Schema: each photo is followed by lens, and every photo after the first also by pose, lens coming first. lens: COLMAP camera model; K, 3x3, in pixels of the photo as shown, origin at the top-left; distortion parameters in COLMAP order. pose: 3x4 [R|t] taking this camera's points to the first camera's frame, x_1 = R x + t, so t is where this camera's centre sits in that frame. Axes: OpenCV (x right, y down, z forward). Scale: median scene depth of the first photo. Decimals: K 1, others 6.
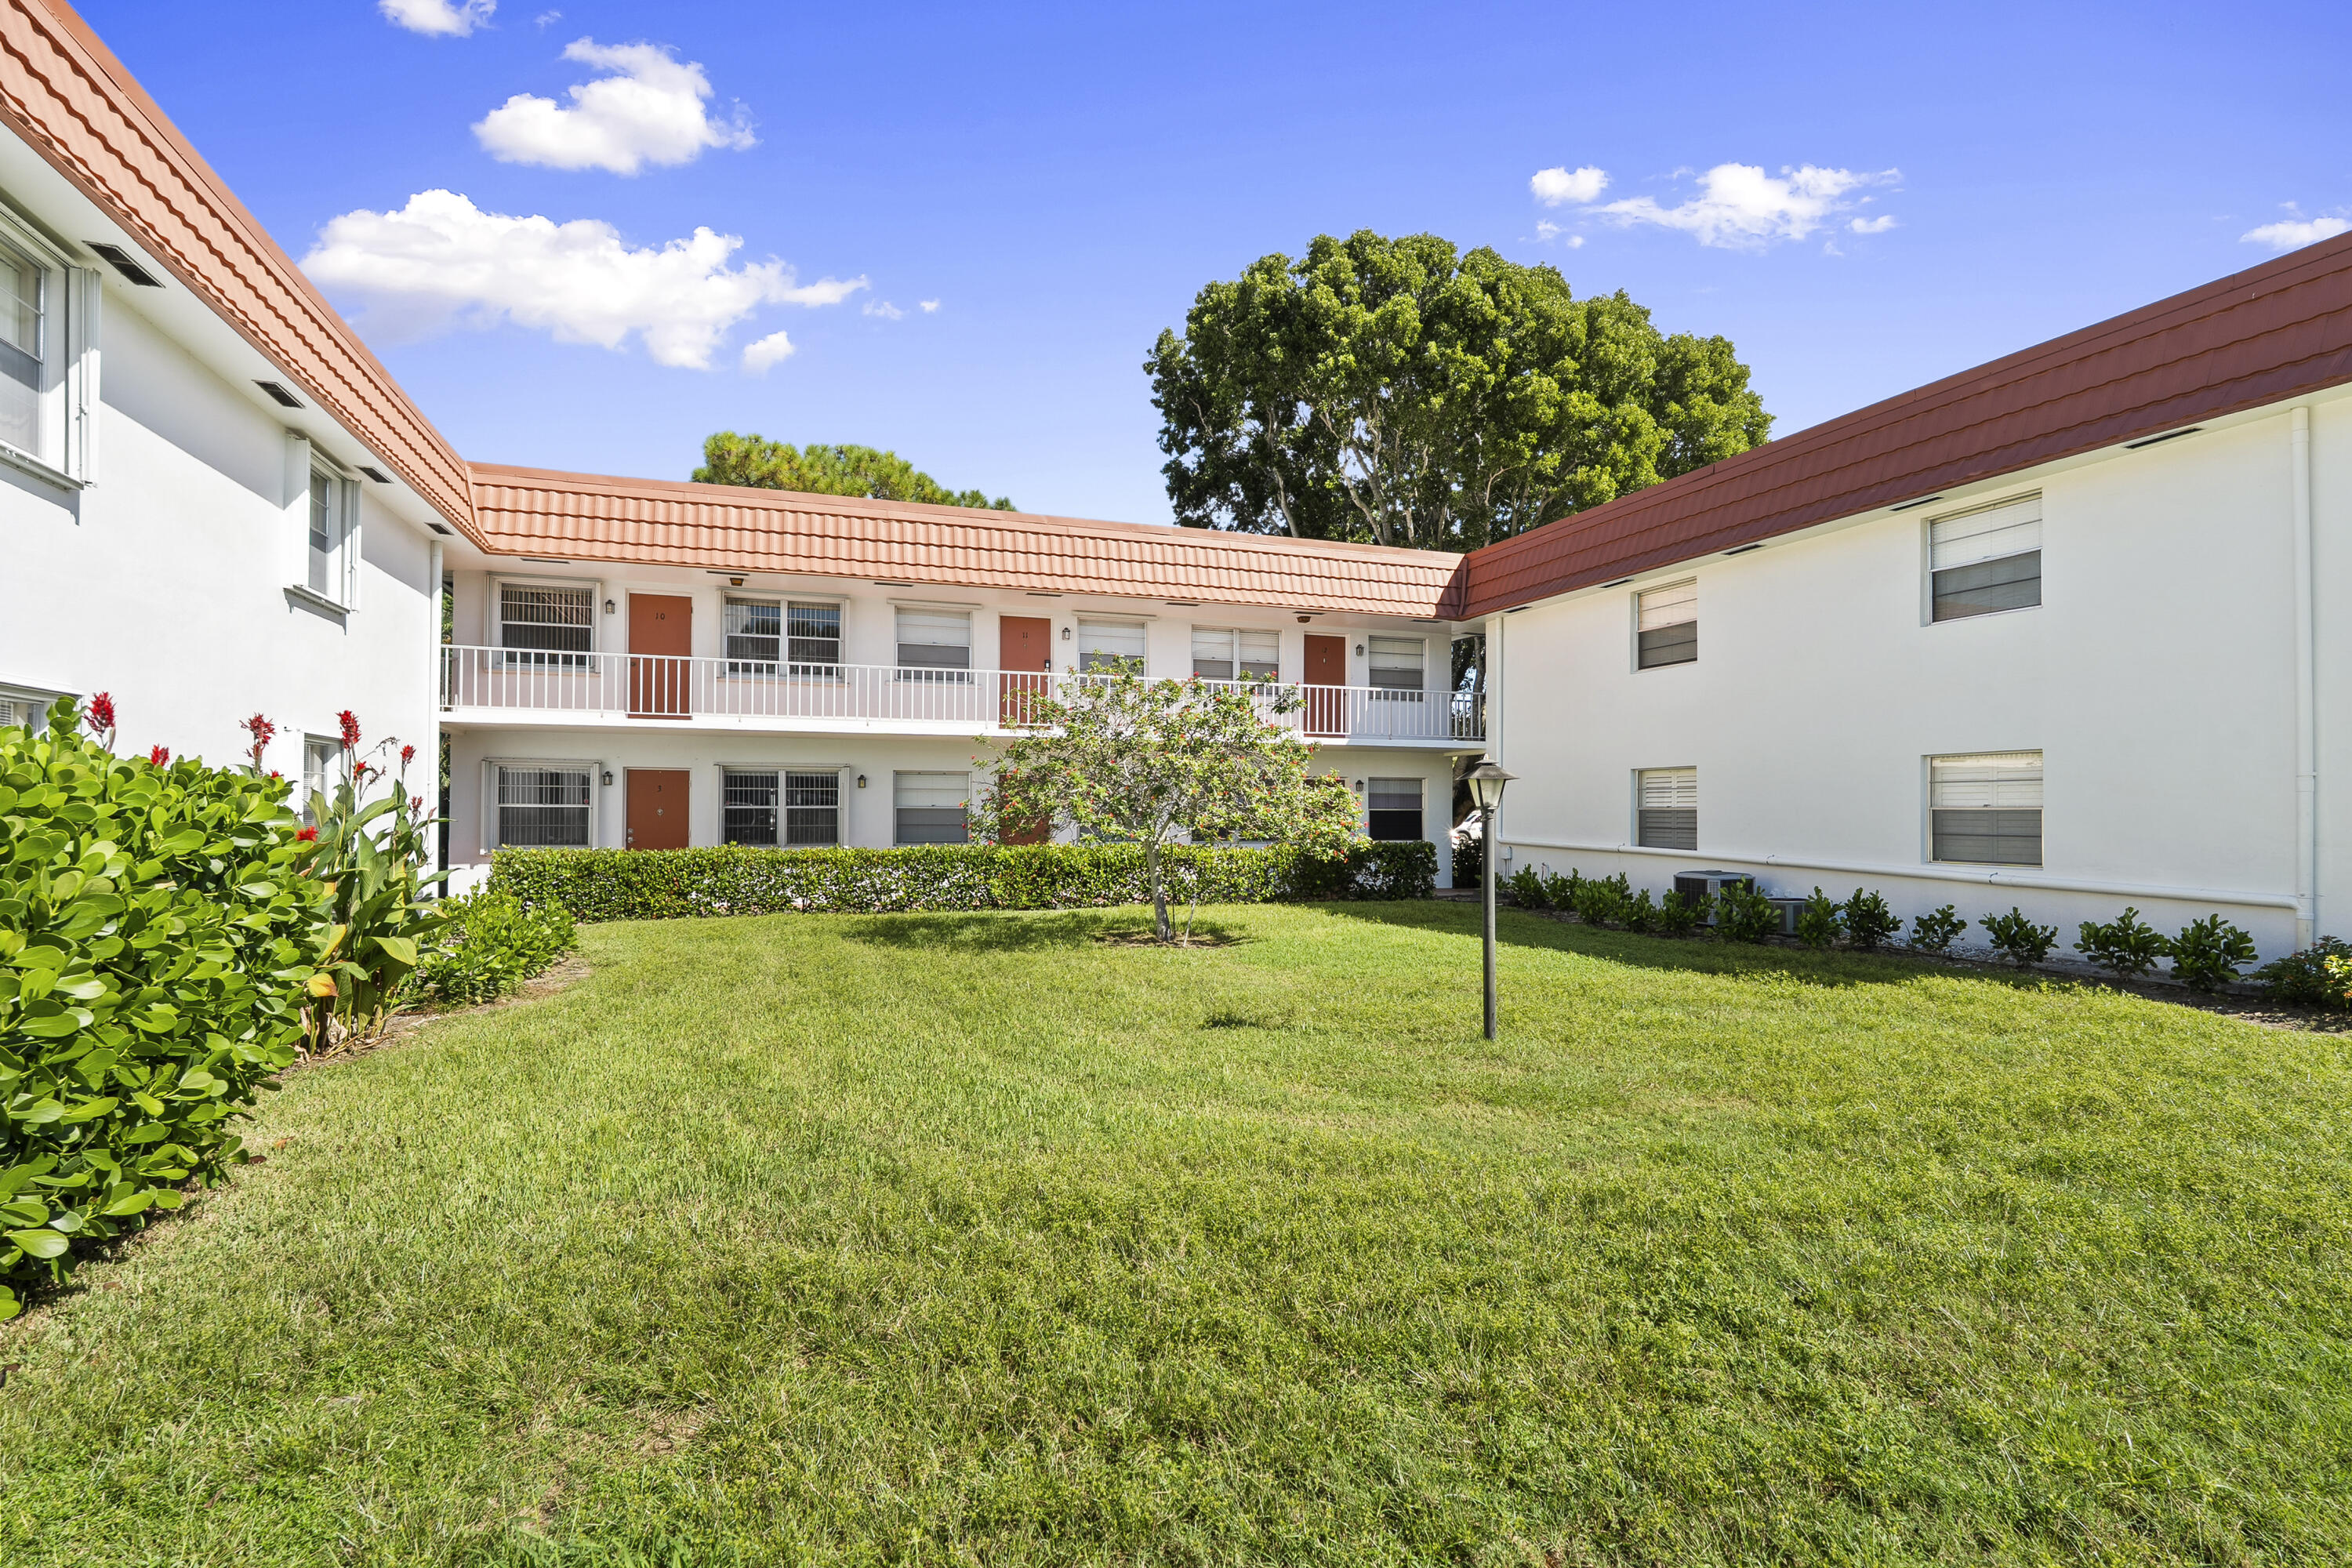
lens RADIAL K [[1132.8, 0, 1164.2], [0, 1132.8, 785.7], [0, 0, 1]] dist [-0.001375, 0.000406]
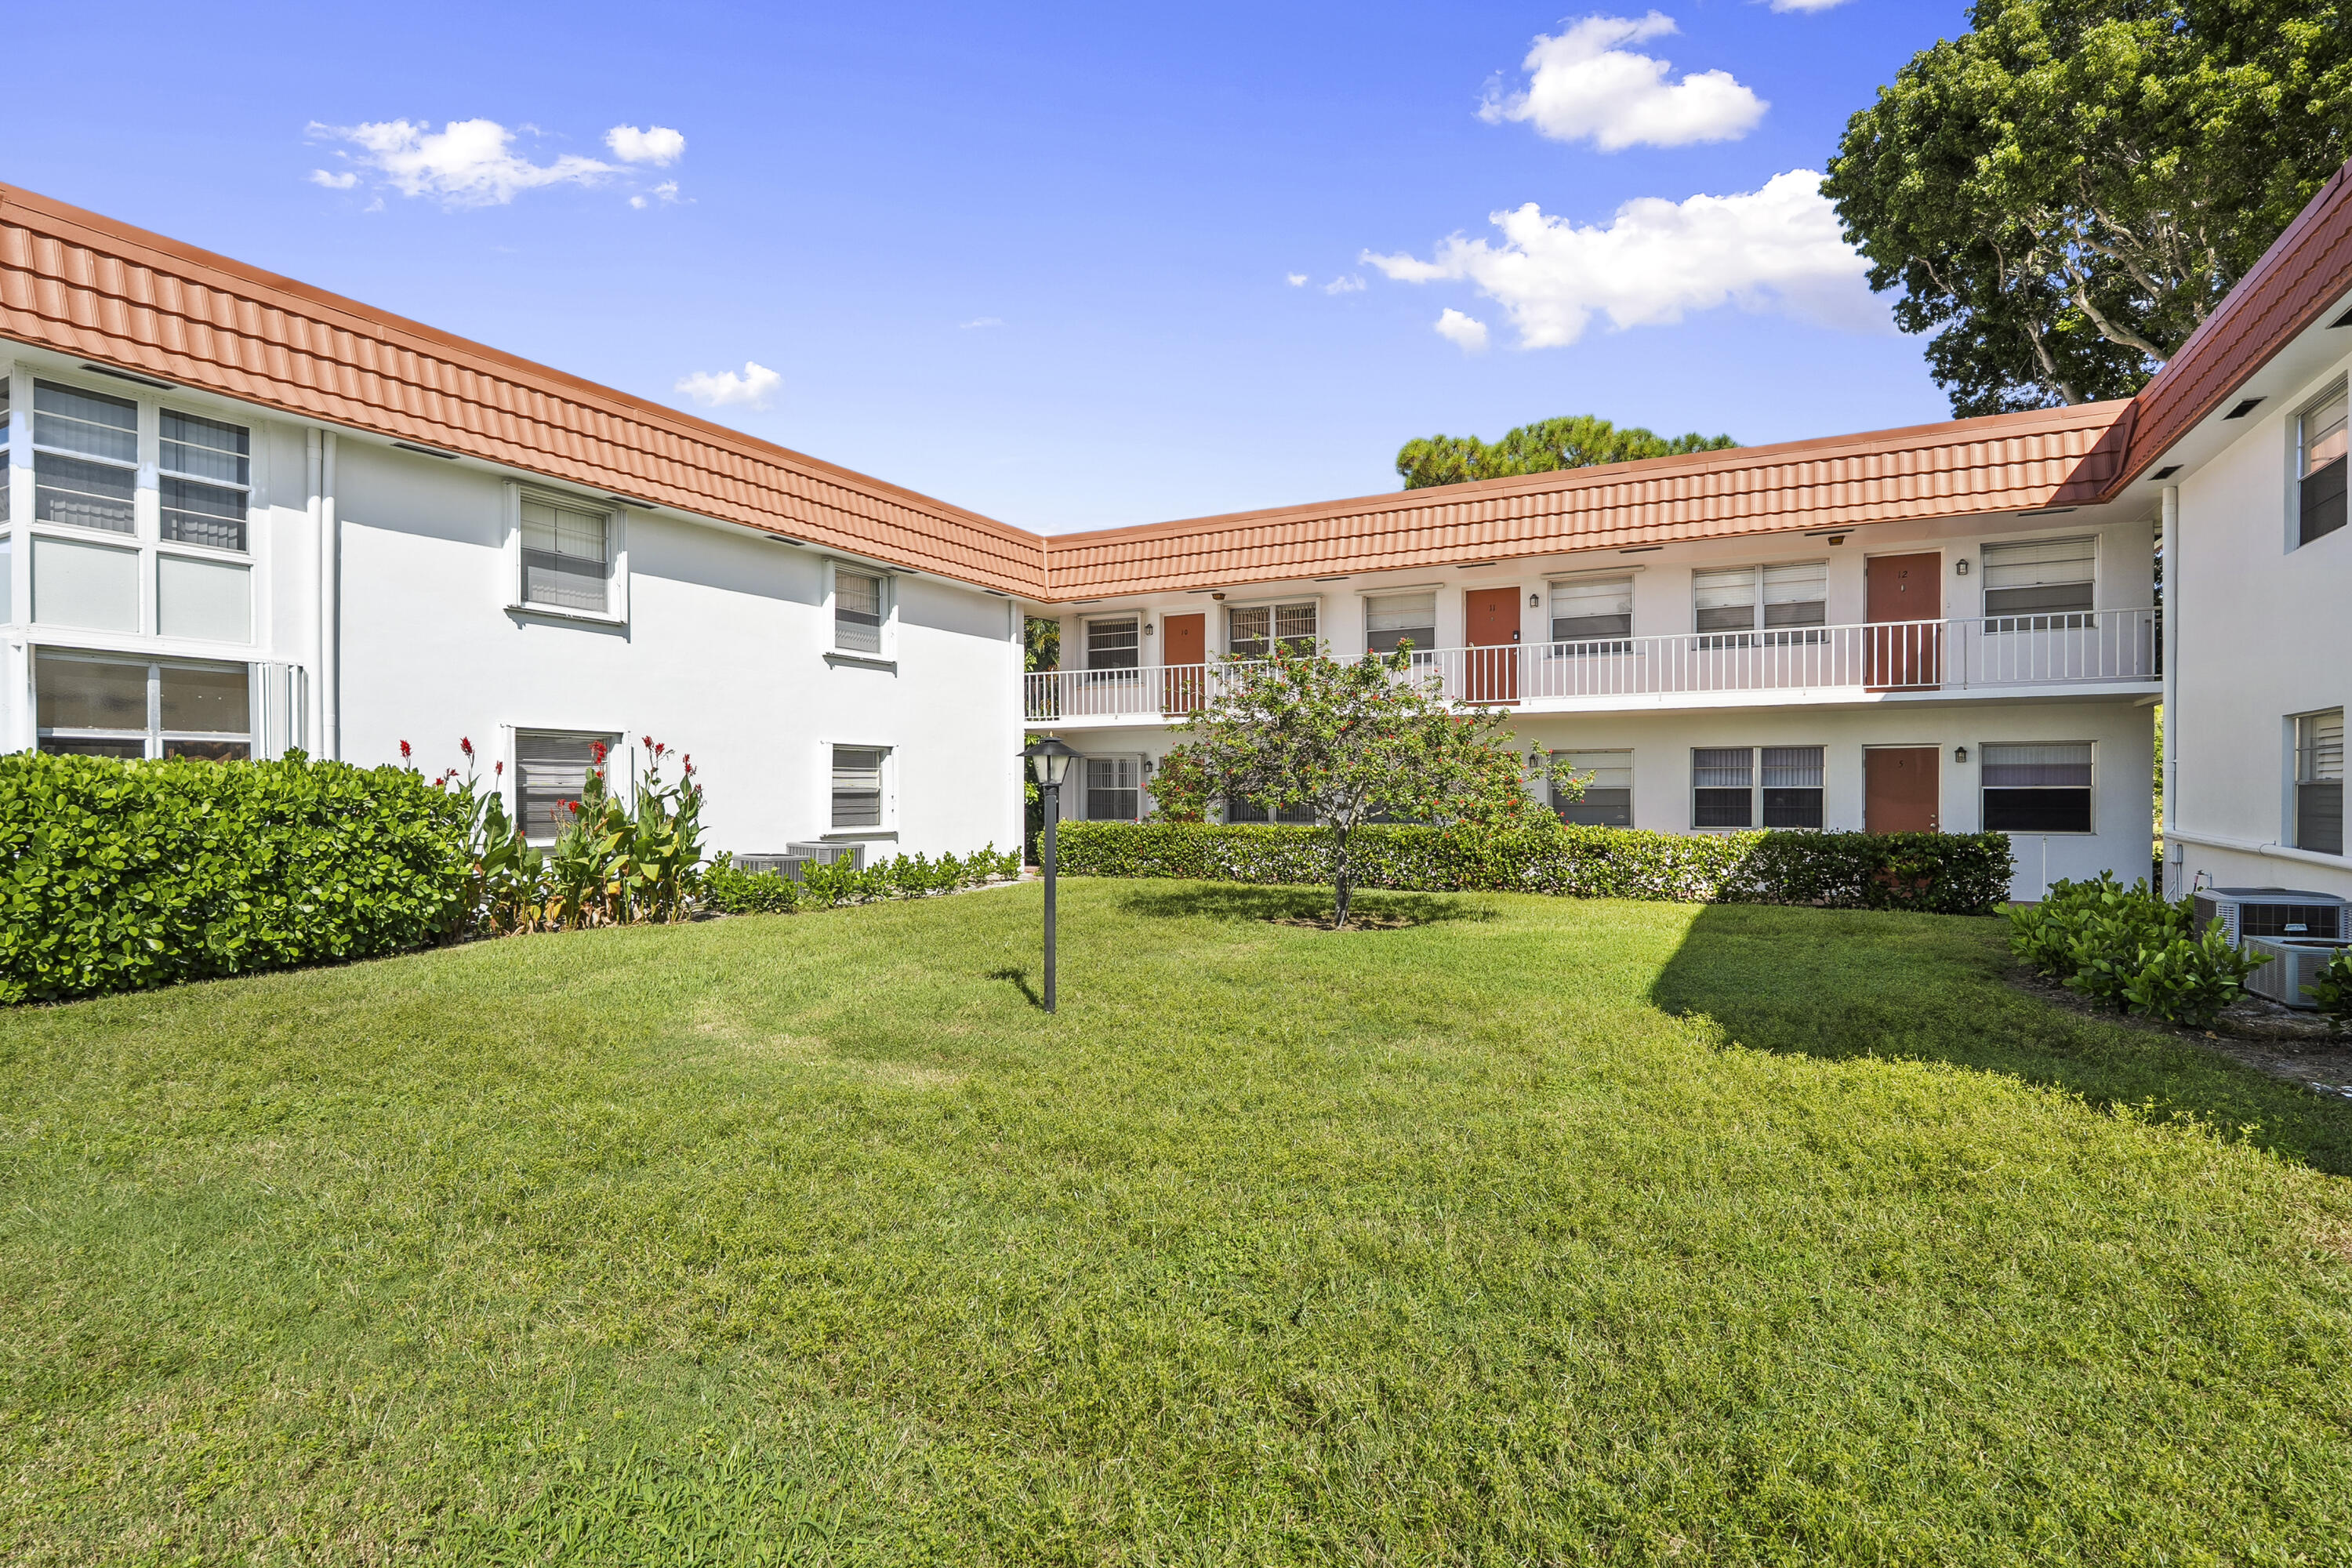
lens RADIAL K [[1132.8, 0, 1163.6], [0, 1132.8, 794.6], [0, 0, 1]] dist [-0.001375, 0.000406]
pose [[0.672485, -0.001304, -0.740109, 0.357911], [0.020126, 0.999661, 0.016525, 0.003439], [0.739837, -0.026009, 0.672283, 0.129984]]
